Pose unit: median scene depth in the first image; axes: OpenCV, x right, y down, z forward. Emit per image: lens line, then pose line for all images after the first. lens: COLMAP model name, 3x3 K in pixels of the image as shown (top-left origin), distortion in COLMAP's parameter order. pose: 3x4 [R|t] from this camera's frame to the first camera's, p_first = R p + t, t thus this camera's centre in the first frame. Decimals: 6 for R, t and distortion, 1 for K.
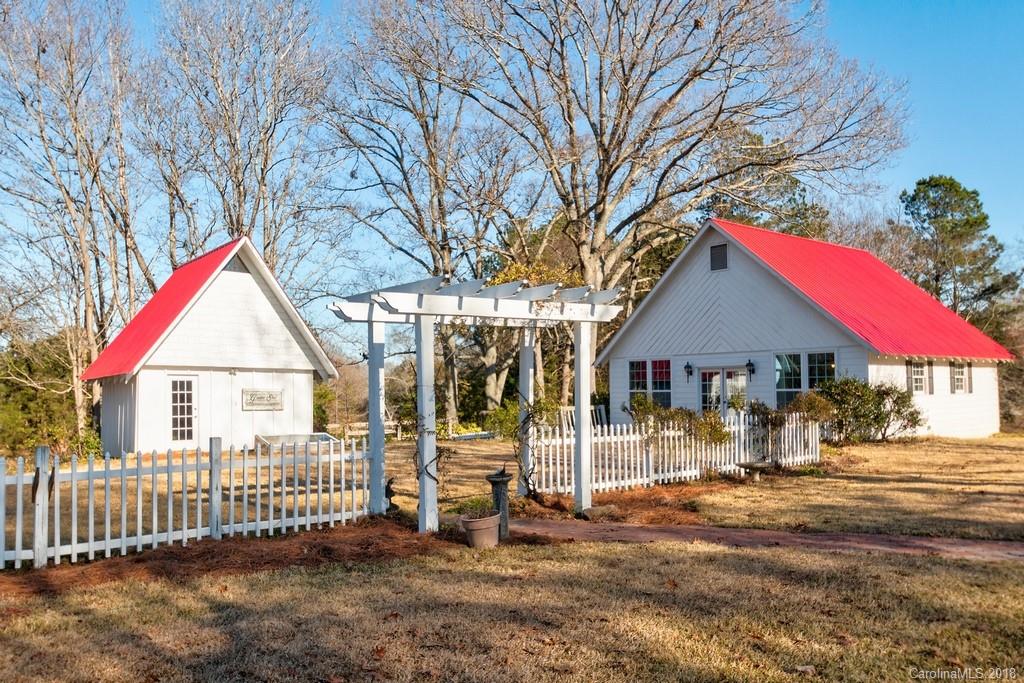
lens RADIAL K [[812.3, 0, 511.5], [0, 812.3, 332.4], [0, 0, 1]] dist [0.003104, 0.011422]
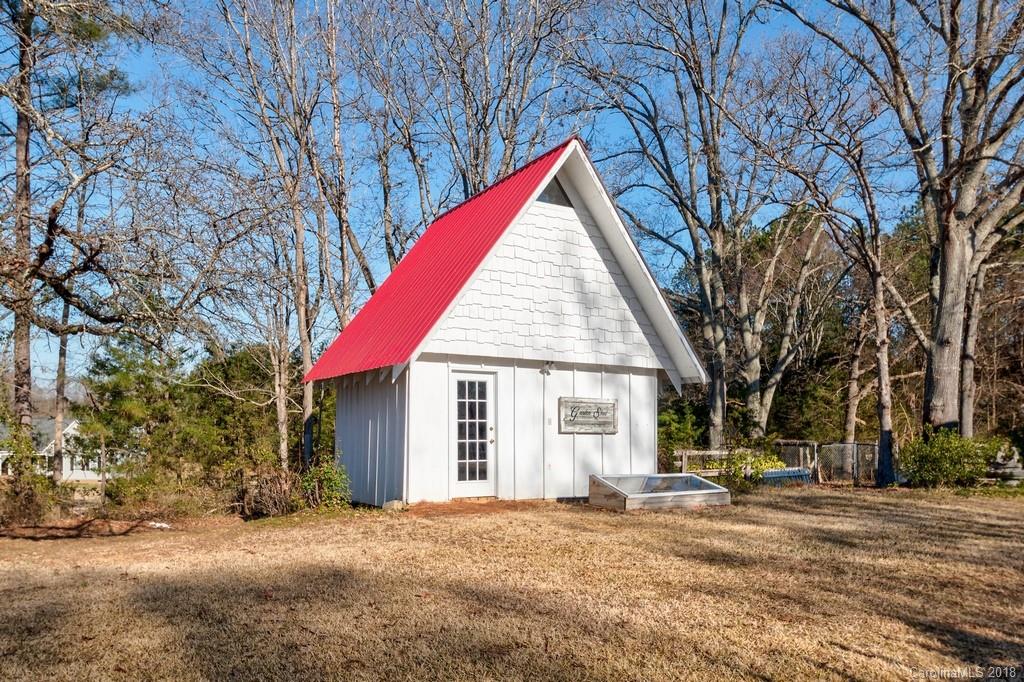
lens RADIAL K [[812.3, 0, 511.5], [0, 812.3, 348.0], [0, 0, 1]] dist [0.003104, 0.011422]
pose [[0.982834, 0.004312, -0.184440, -0.162939], [-0.006165, 0.999936, -0.009471, 0.024663], [0.184387, 0.010445, 0.982798, 0.253605]]
